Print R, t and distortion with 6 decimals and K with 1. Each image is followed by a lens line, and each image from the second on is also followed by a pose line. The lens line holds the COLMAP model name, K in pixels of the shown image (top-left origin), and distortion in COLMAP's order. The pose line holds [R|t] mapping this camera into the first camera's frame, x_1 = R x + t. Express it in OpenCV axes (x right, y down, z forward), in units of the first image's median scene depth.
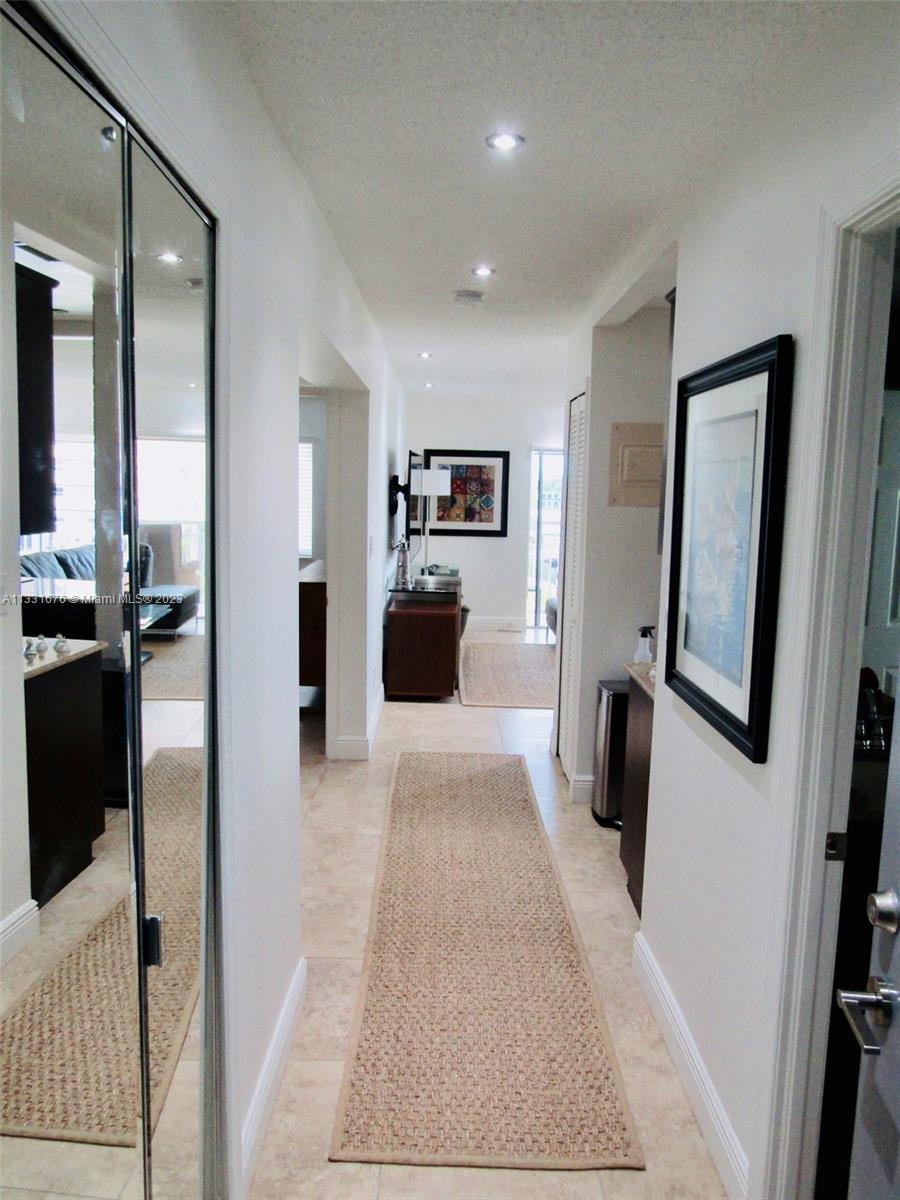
lens RADIAL K [[846.2, 0, 460.8], [0, 846.2, 599.0], [0, 0, 1]] dist [-0.008737, 0.001525]
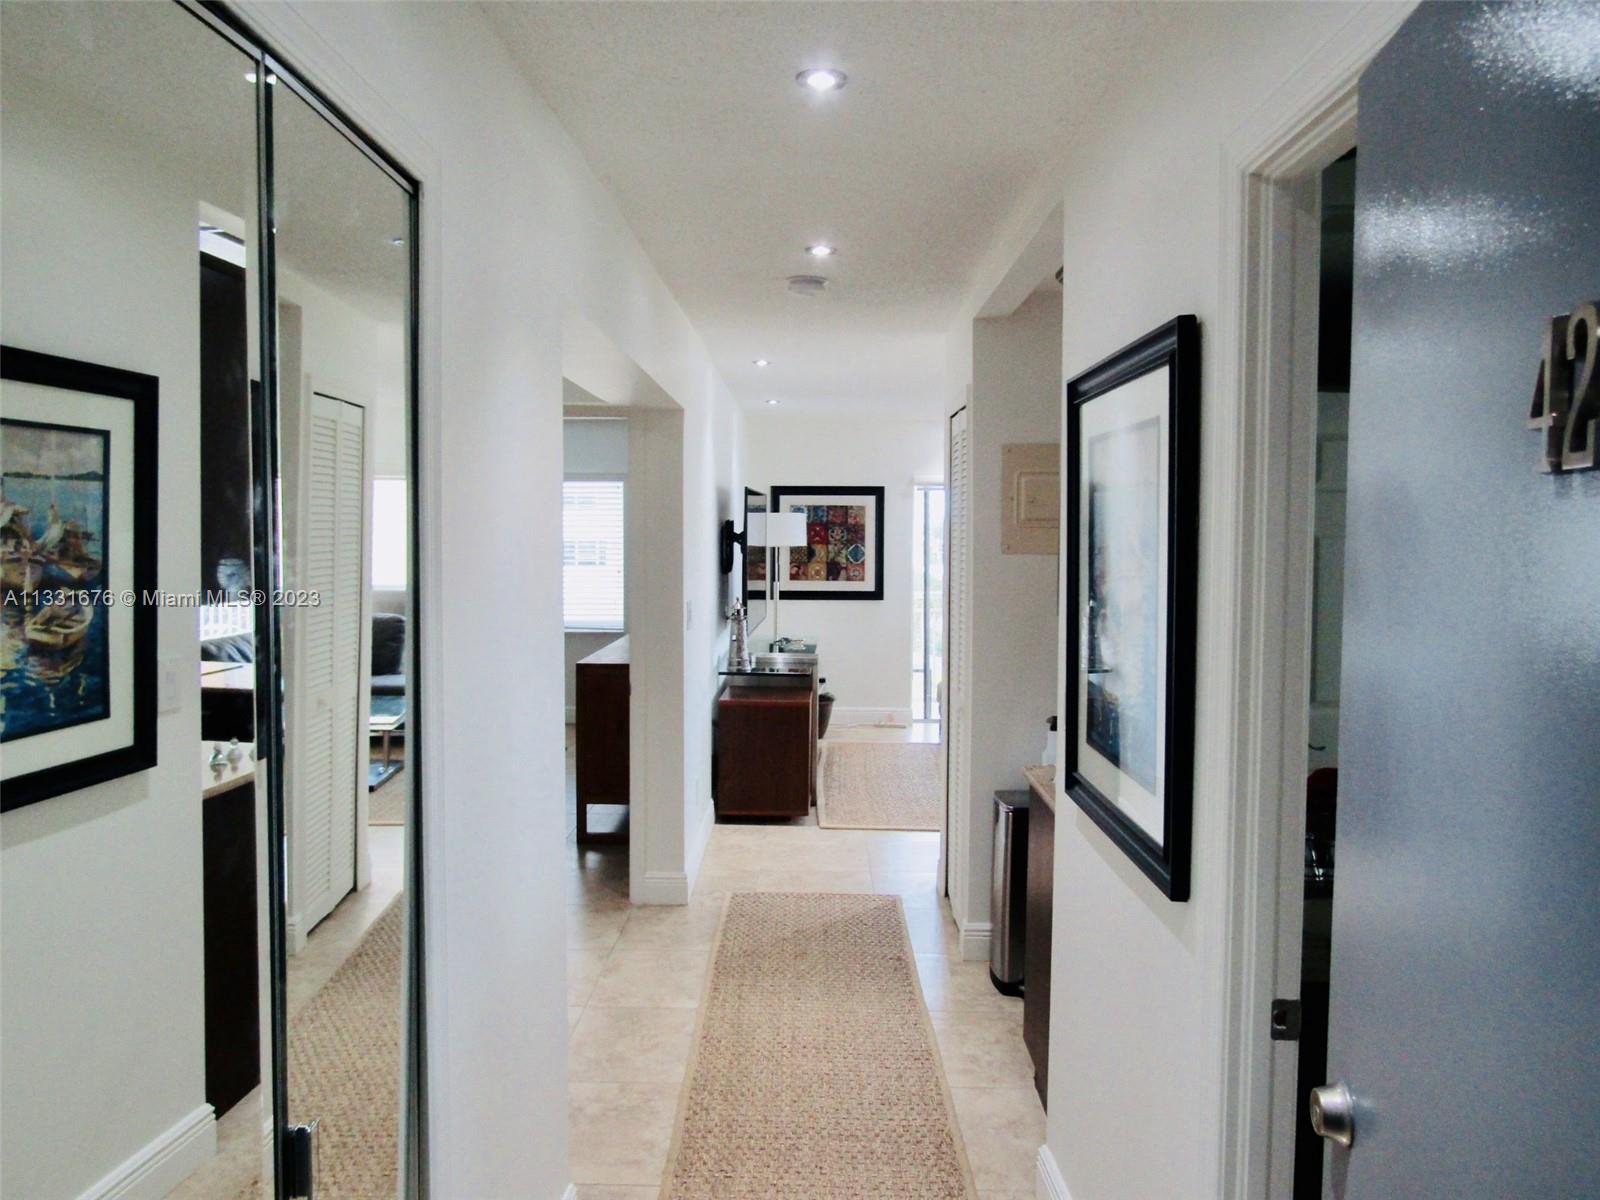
lens RADIAL K [[1128.2, 0, 811.0], [0, 1128.2, 599.6], [0, 0, 1]] dist [-0.008737, 0.001525]
pose [[0.999594, -0.016881, -0.022952, 0.029559], [0.015090, 0.996985, -0.076117, 0.003021], [0.024167, 0.075740, 0.996835, 0.008790]]
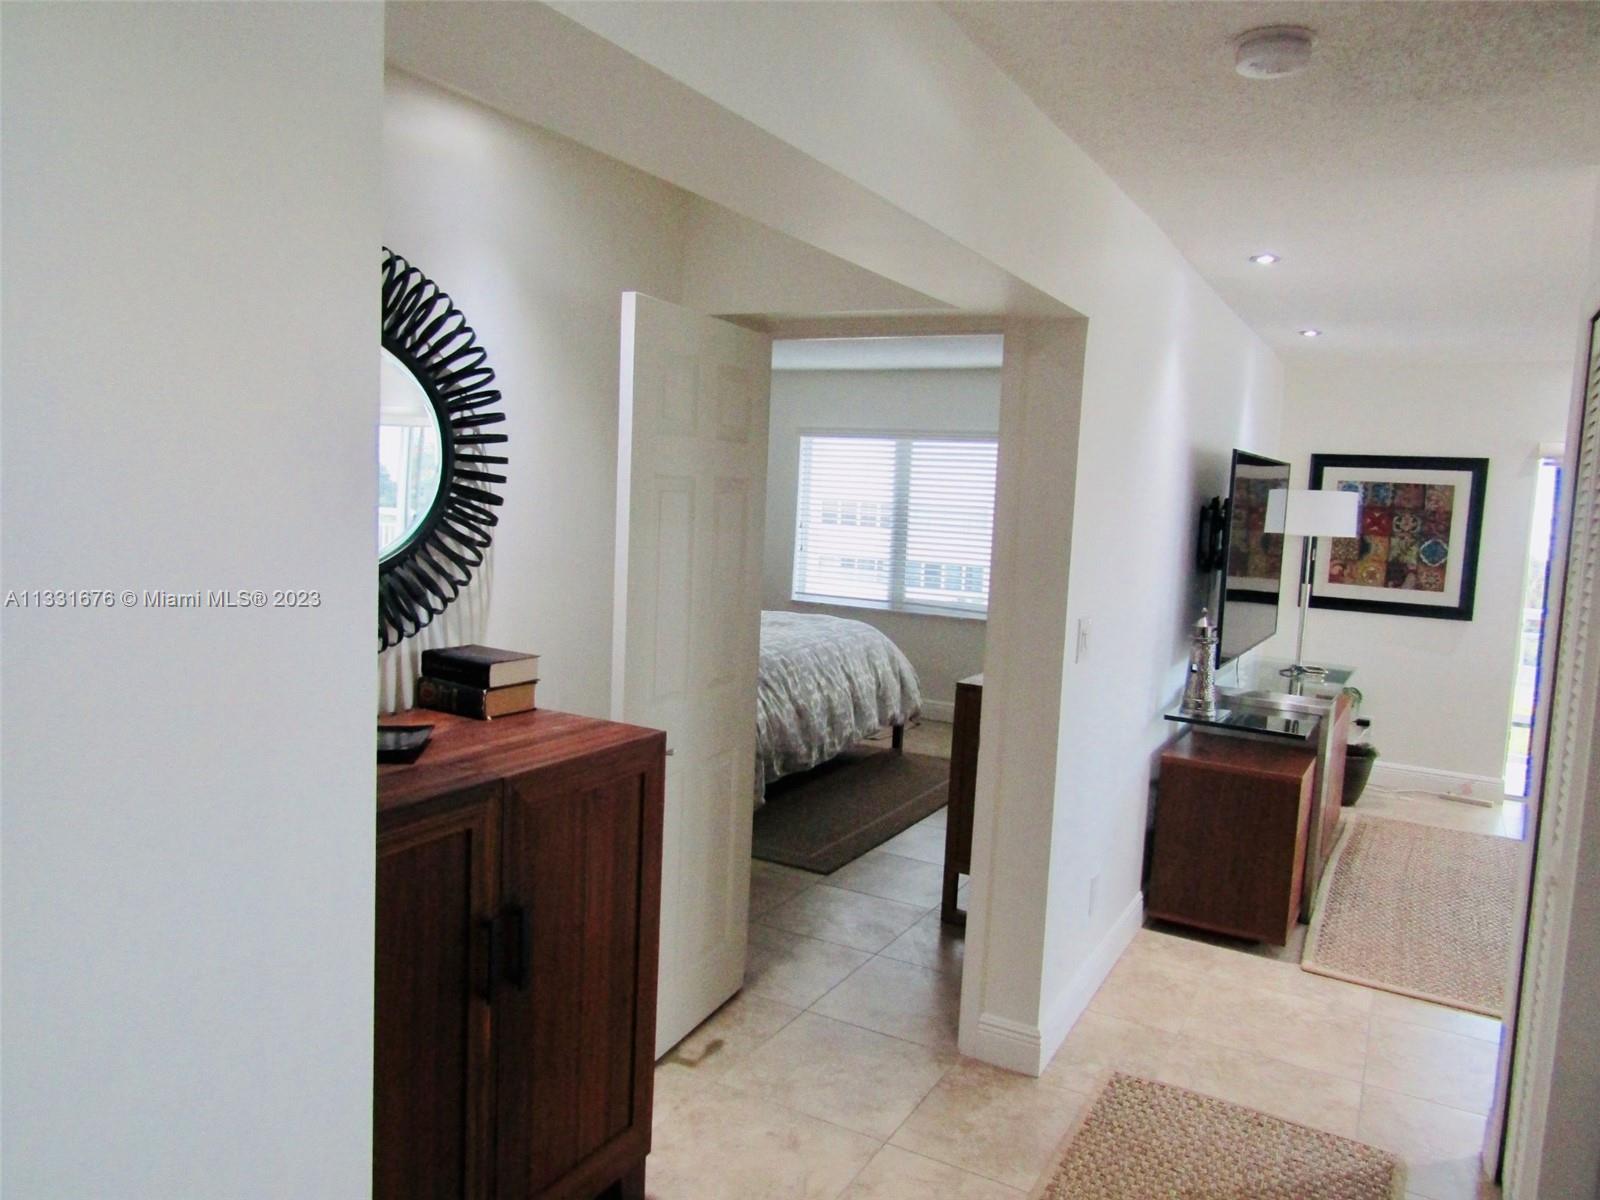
lens RADIAL K [[1128.2, 0, 811.0], [0, 1128.2, 599.6], [0, 0, 1]] dist [-0.008737, 0.001525]
pose [[0.867532, 0.067462, -0.492786, 0.092577], [-0.093904, 0.995156, -0.029079, -0.061277], [0.488437, 0.071502, 0.869665, 0.426715]]
